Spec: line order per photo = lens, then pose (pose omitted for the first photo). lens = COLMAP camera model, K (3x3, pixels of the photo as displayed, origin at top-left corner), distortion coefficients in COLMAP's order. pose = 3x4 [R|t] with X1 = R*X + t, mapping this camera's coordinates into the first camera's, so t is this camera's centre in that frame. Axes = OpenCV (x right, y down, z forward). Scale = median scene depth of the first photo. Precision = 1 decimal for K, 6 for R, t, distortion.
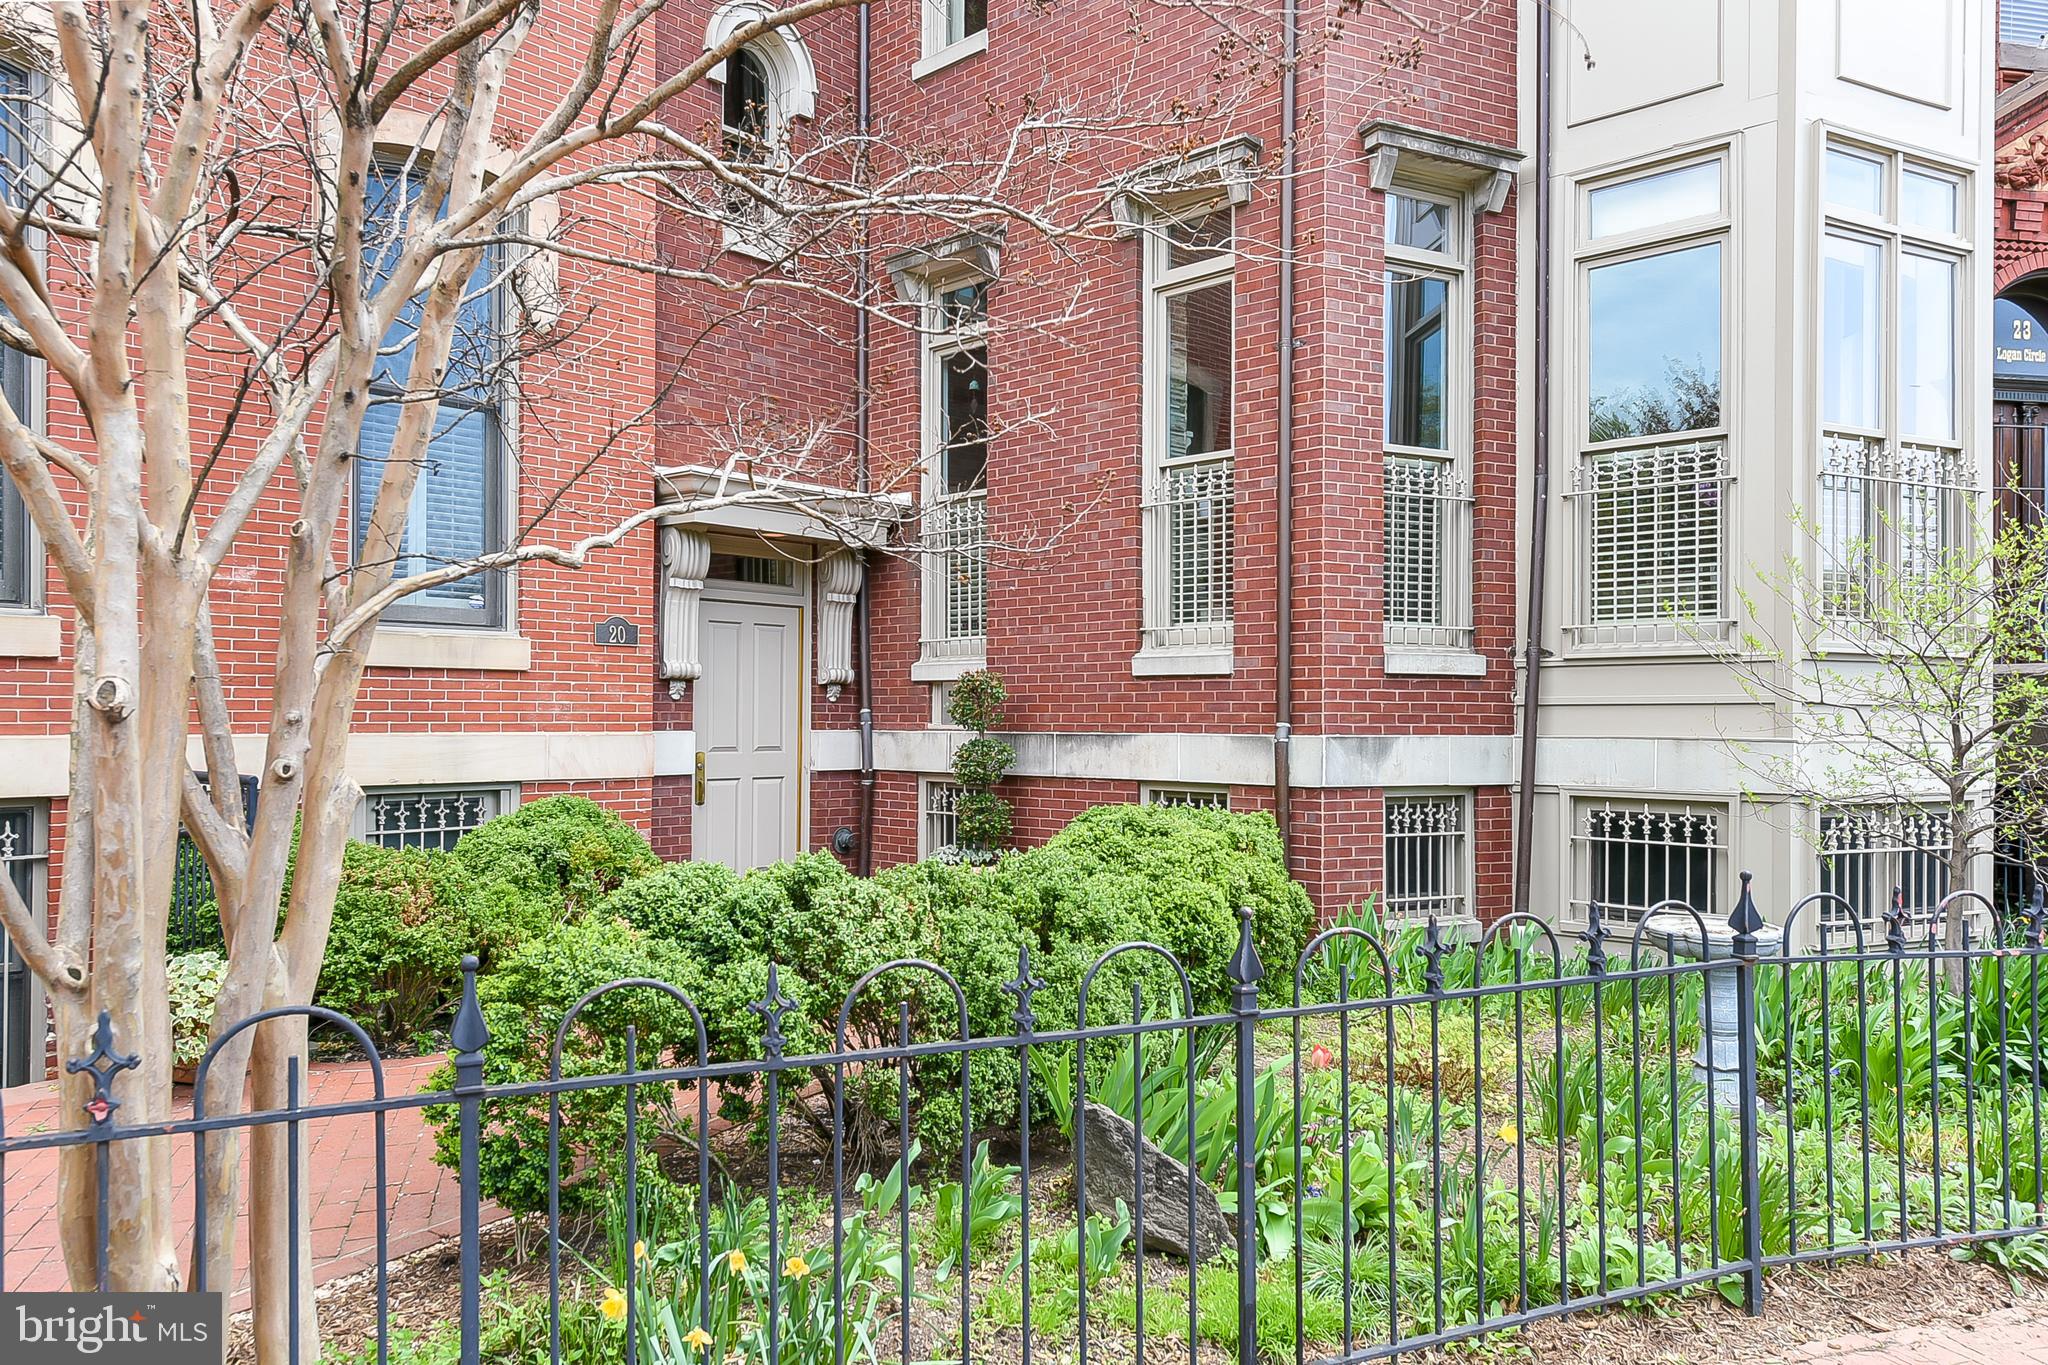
lens RADIAL K [[1381.6, 0, 1043.7], [0, 1381.6, 678.6], [0, 0, 1]] dist [0.004138, 0.002596]
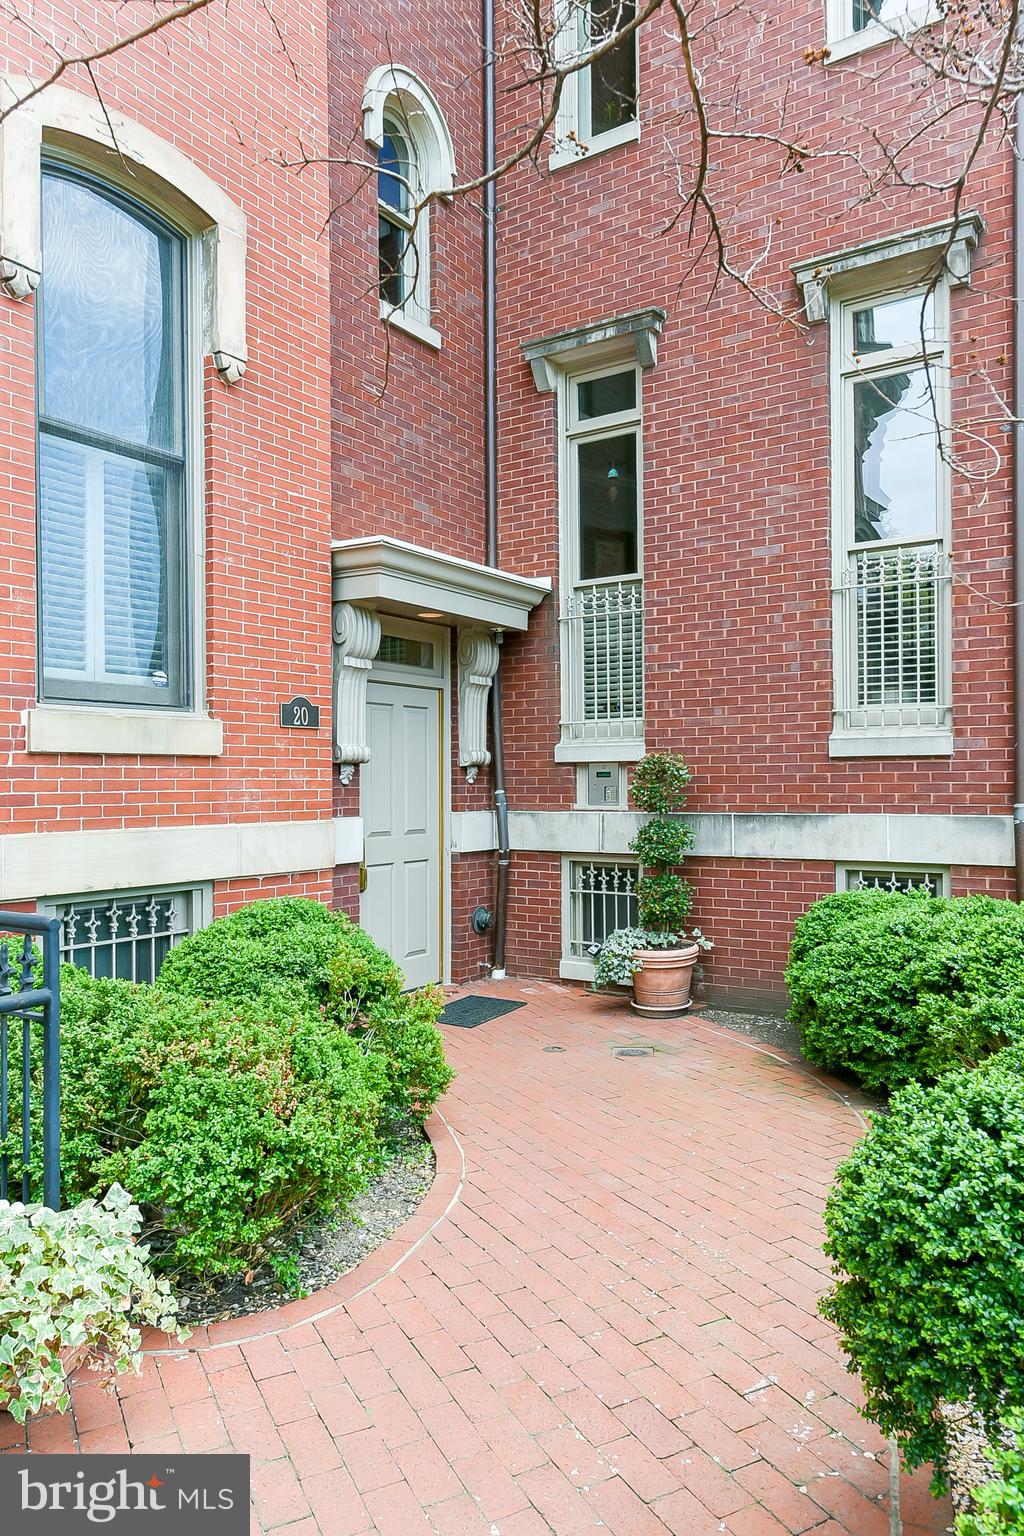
lens RADIAL K [[1036.2, 0, 545.9], [0, 1036.2, 759.1], [0, 0, 1]] dist [0.004138, 0.002596]
pose [[0.986594, -0.006772, 0.163055, -0.246760], [0.006001, 0.999968, 0.005221, -0.005228], [-0.163085, -0.004173, 0.986603, 0.271118]]
